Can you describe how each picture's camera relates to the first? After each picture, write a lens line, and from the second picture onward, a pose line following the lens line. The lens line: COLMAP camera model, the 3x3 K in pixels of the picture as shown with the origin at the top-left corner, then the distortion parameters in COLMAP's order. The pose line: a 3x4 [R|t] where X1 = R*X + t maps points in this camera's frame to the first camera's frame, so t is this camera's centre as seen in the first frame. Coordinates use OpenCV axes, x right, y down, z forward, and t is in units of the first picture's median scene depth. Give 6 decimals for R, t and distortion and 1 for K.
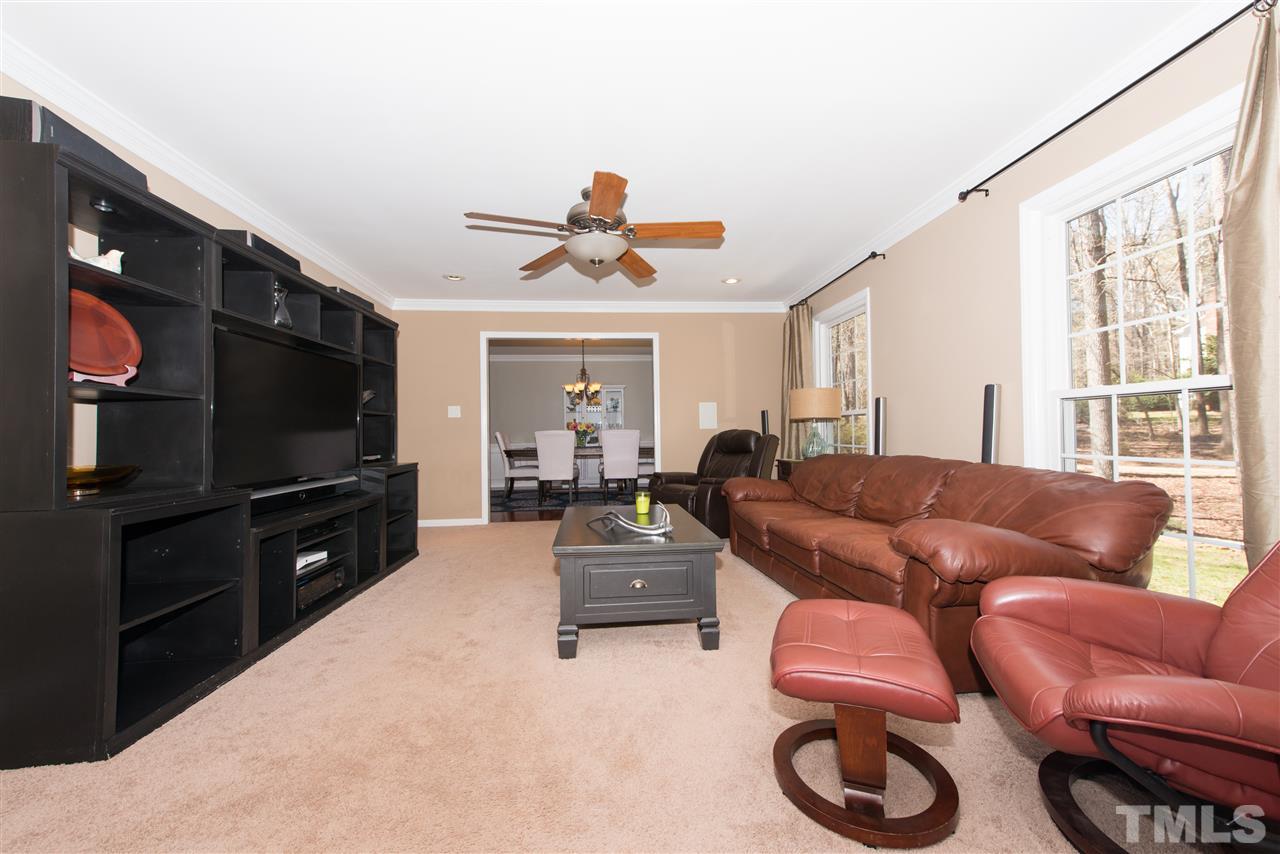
lens RADIAL K [[511.9, 0, 643.4], [0, 511.9, 422.1], [0, 0, 1]] dist [0.001549, 0.000170]
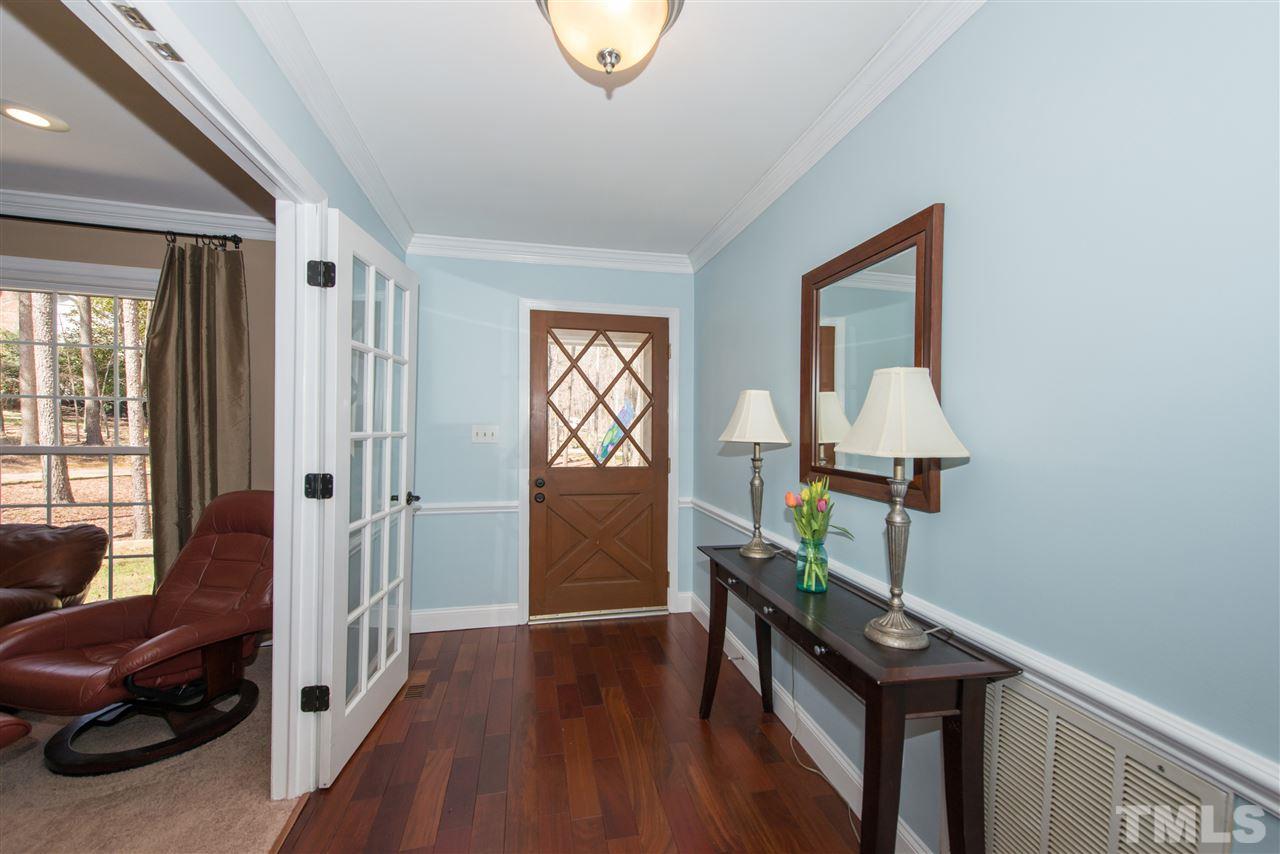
lens RADIAL K [[511.9, 0, 643.4], [0, 511.9, 422.1], [0, 0, 1]] dist [0.001549, 0.000170]
pose [[-0.176180, 0.010549, 0.984301, -0.635632], [-0.023804, 0.999605, -0.014973, -0.168823], [-0.984070, -0.026068, -0.175860, -0.227726]]
